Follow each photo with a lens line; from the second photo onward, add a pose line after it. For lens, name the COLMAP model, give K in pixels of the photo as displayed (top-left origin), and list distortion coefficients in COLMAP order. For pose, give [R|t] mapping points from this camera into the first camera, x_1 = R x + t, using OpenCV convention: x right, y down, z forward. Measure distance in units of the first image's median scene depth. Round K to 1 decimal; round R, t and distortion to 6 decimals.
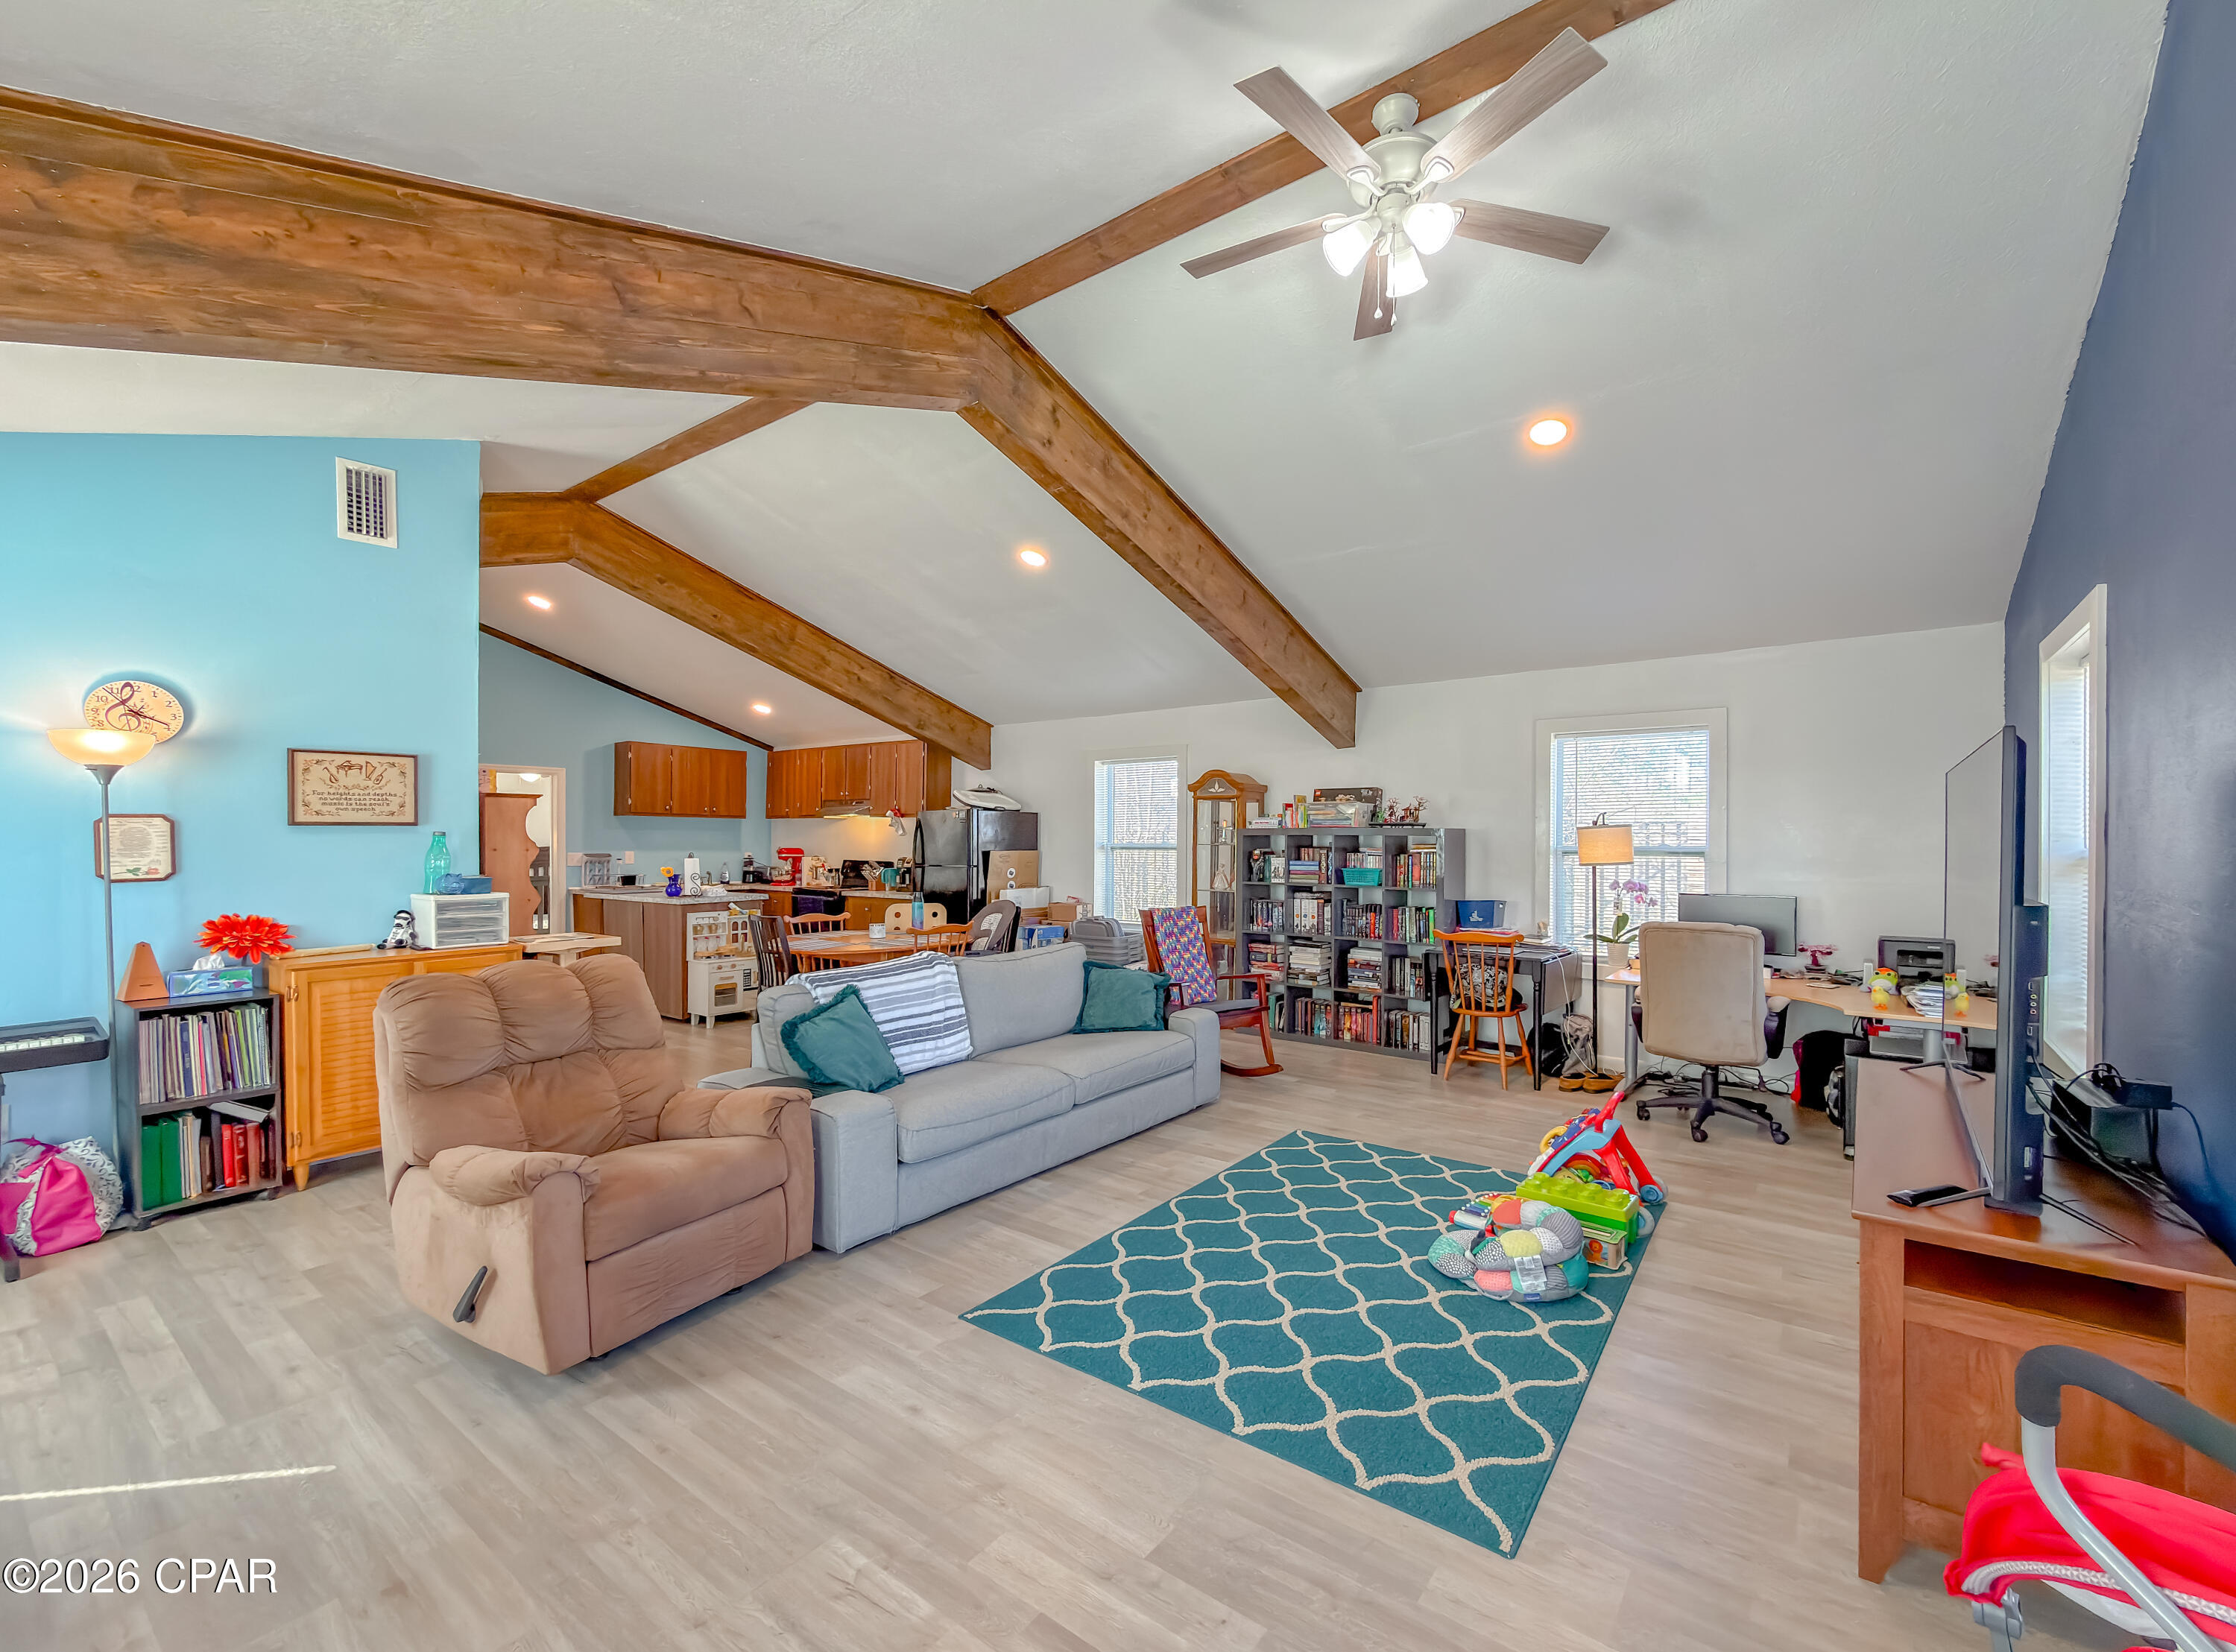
lens RADIAL K [[820.5, 0, 1191.8], [0, 820.5, 847.4], [0, 0, 1]] dist [0.000432, 0.000068]
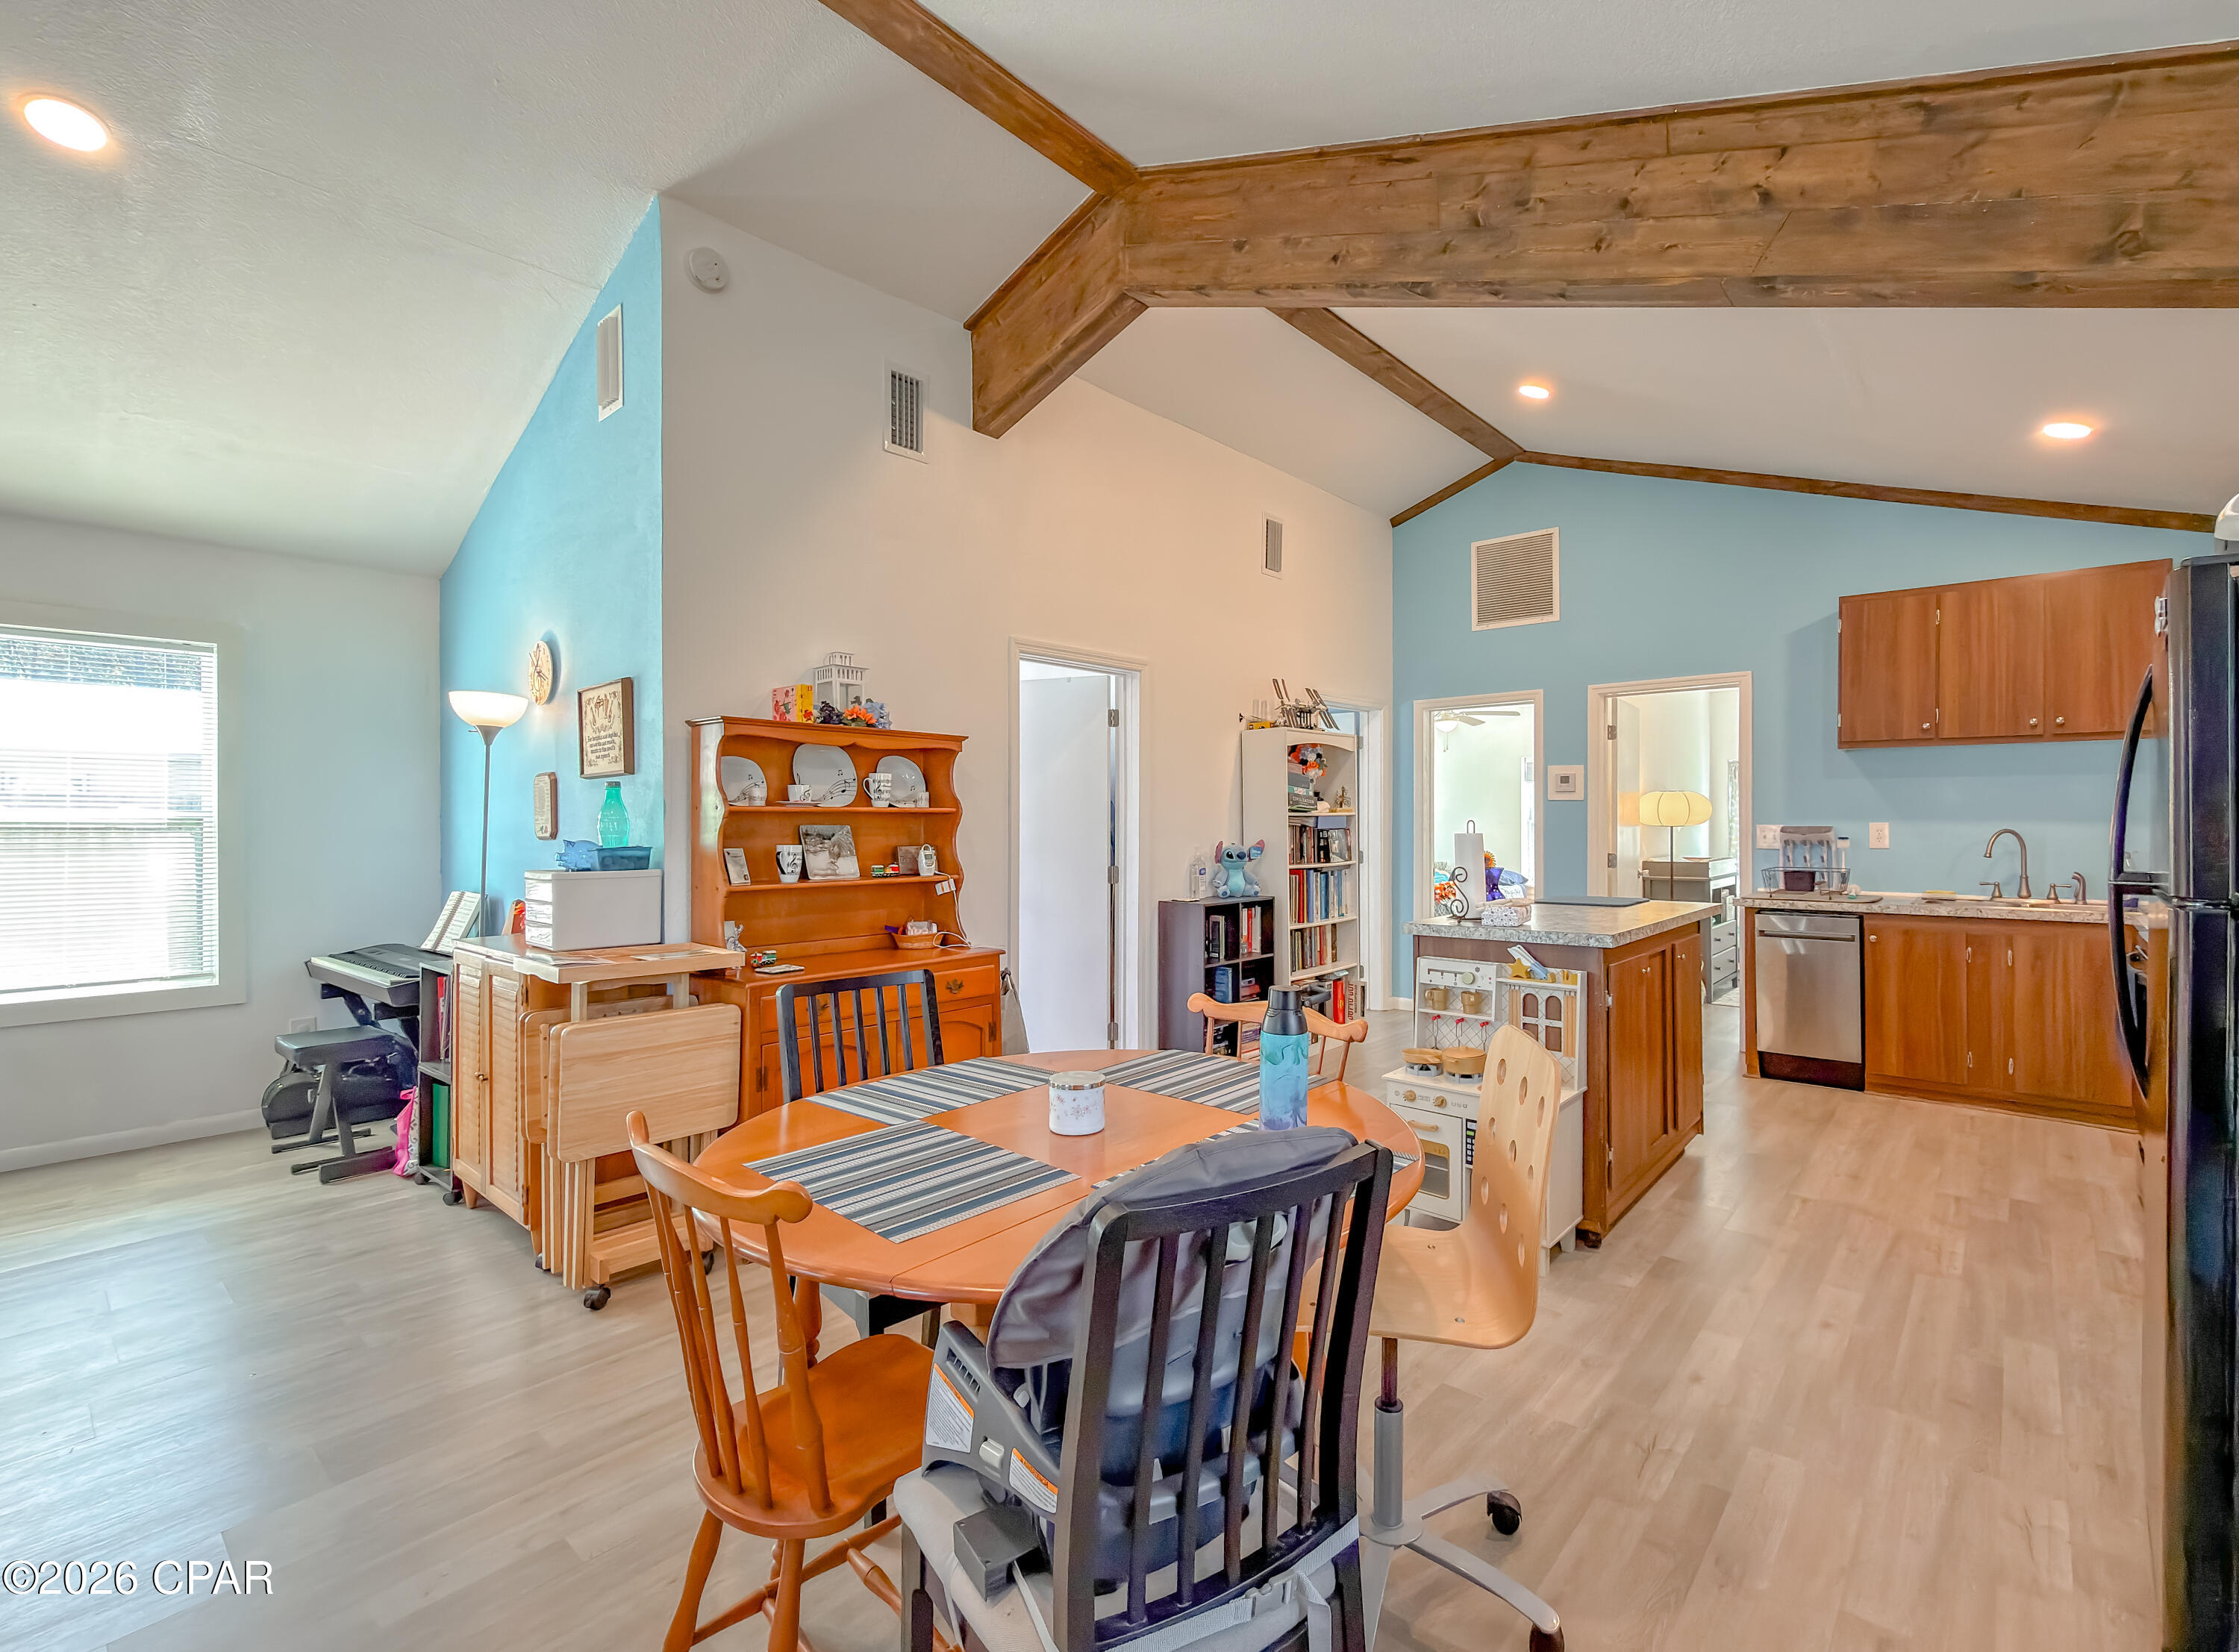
lens RADIAL K [[1044.6, 0, 1239.2], [0, 1044.6, 822.5], [0, 0, 1]] dist [-0.000103, 0.000360]
pose [[-0.098389, 0.000663, -0.995148, -0.039566], [-0.004605, 0.999989, 0.001122, 0.007682], [0.995137, 0.004693, -0.098385, 0.967956]]
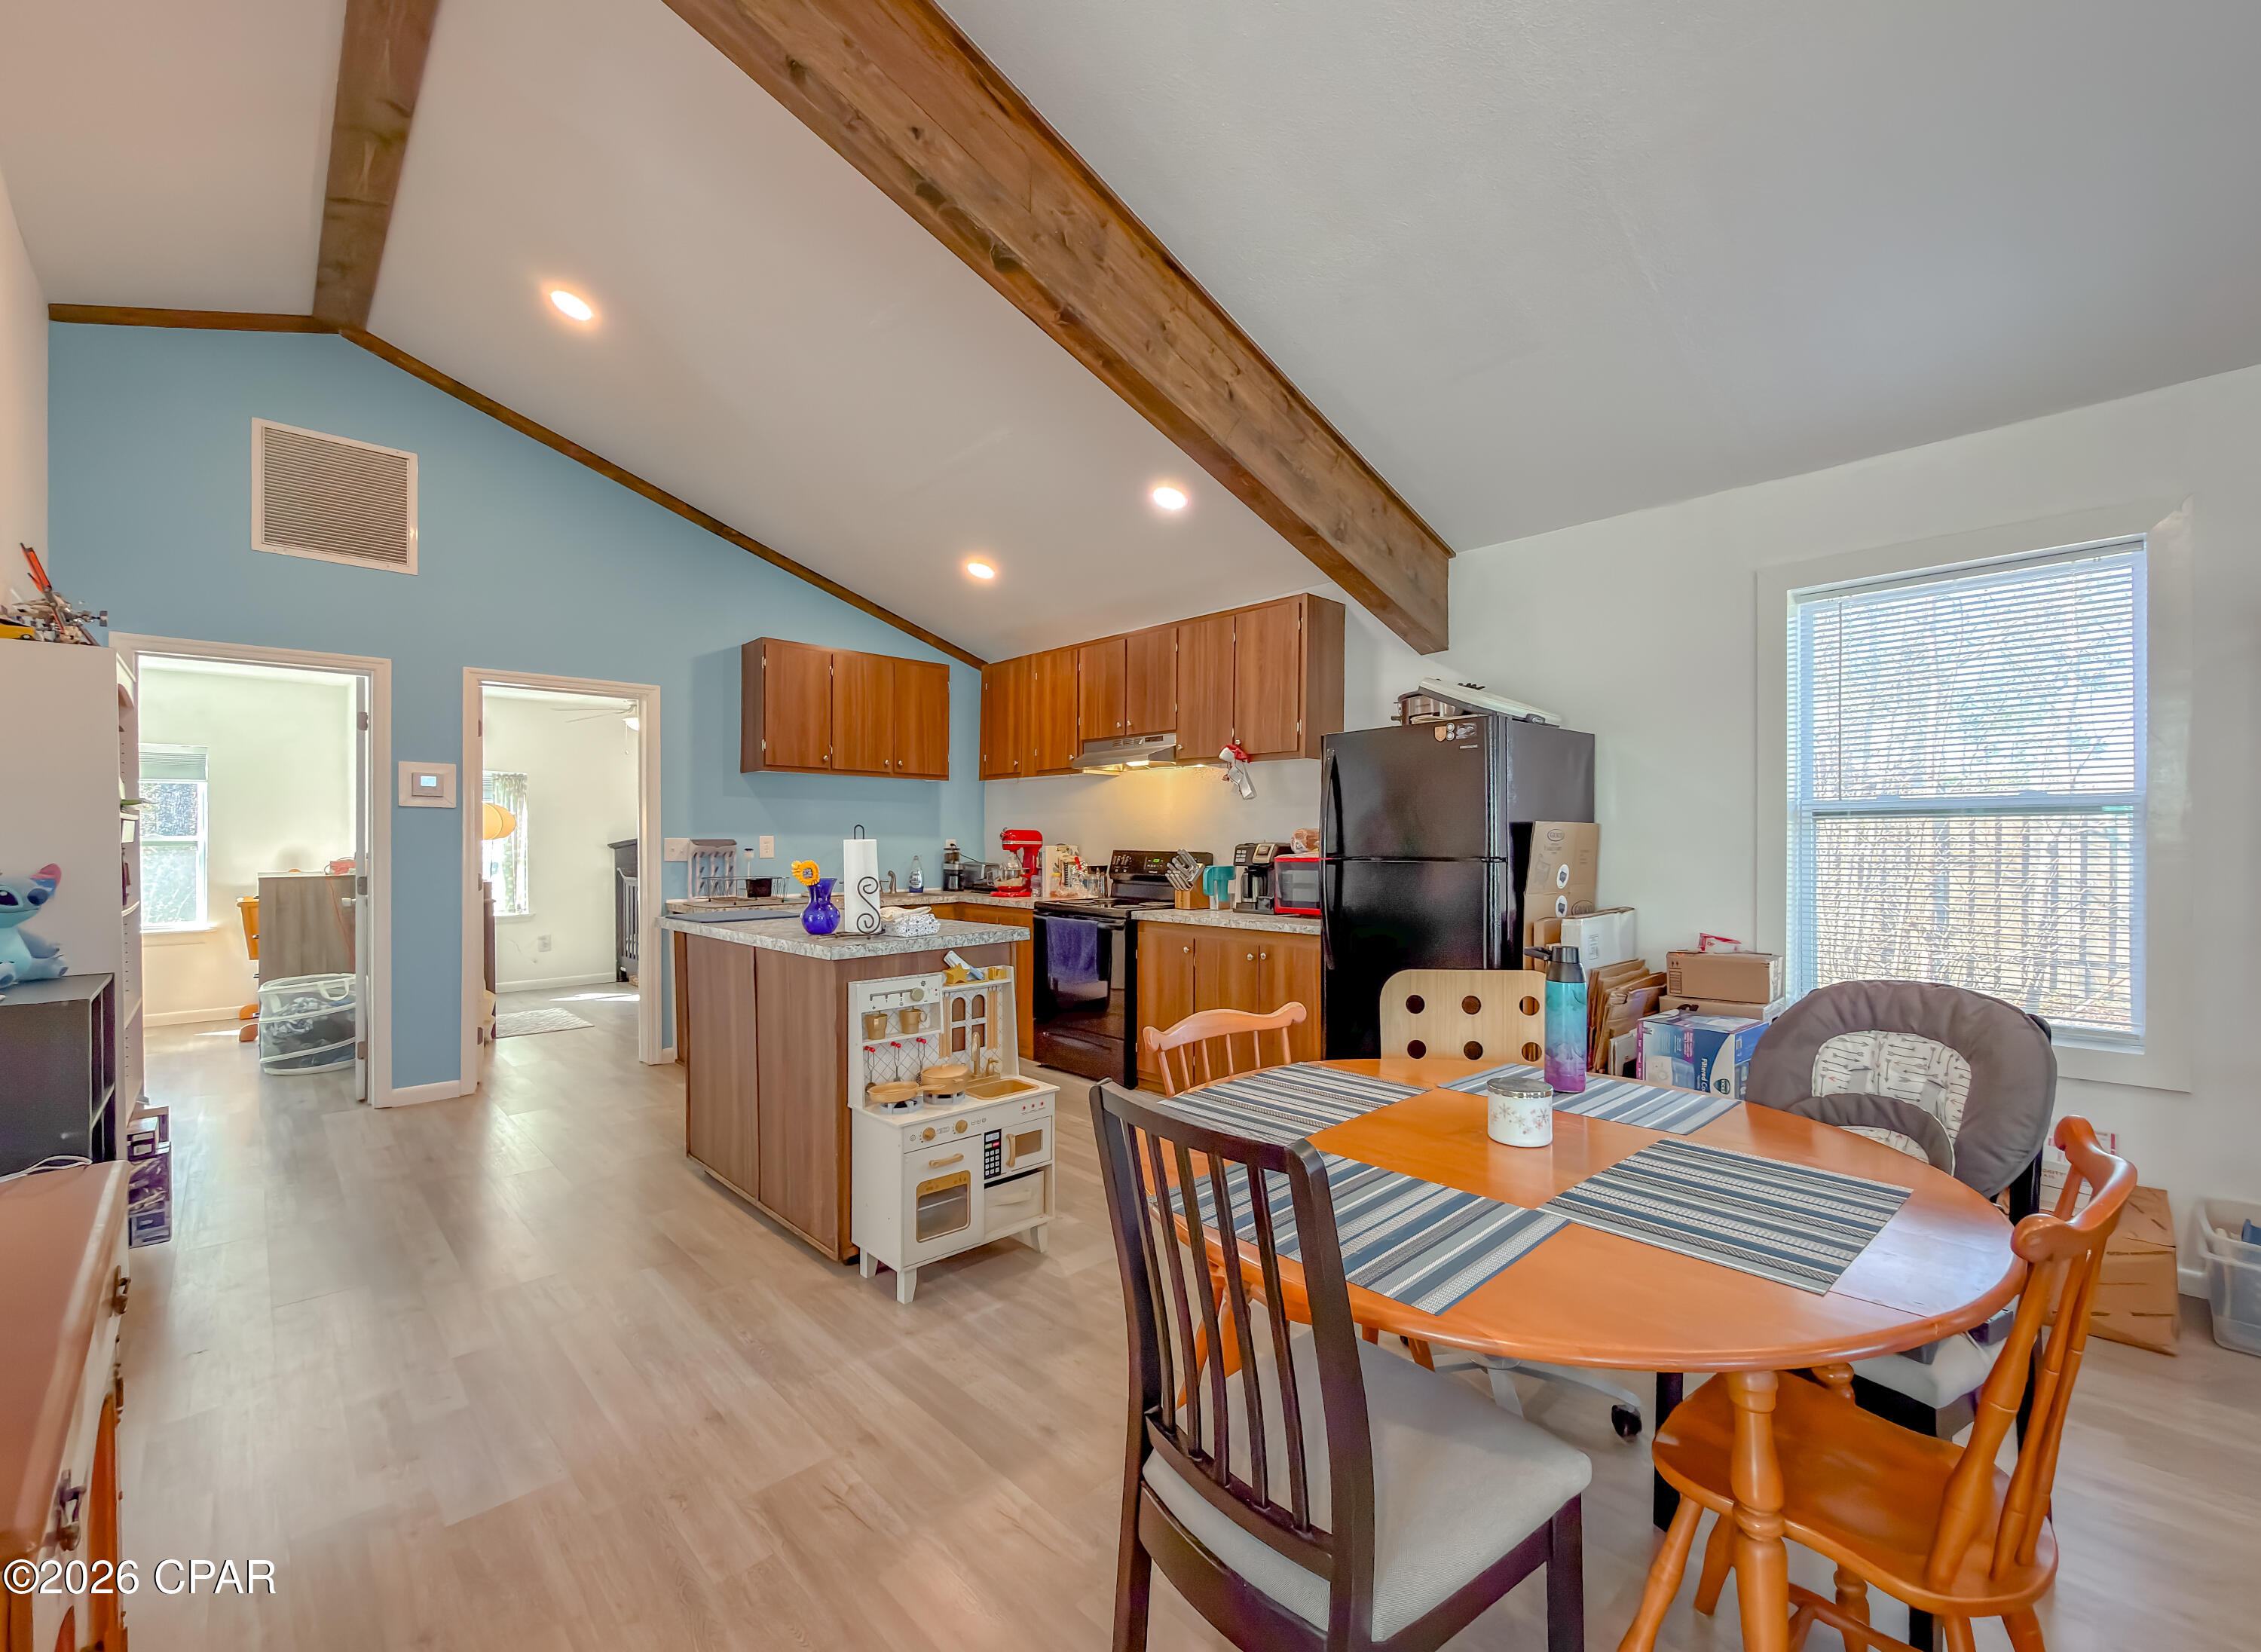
lens RADIAL K [[919.6, 0, 1175.8], [0, 919.6, 840.3], [0, 0, 1]] dist [-0.000050, -0.000086]
pose [[0.974698, -0.006331, -0.223438, -0.375447], [0.005485, 0.999975, -0.004407, 0.017264], [0.223461, 0.003070, 0.974708, 0.624354]]
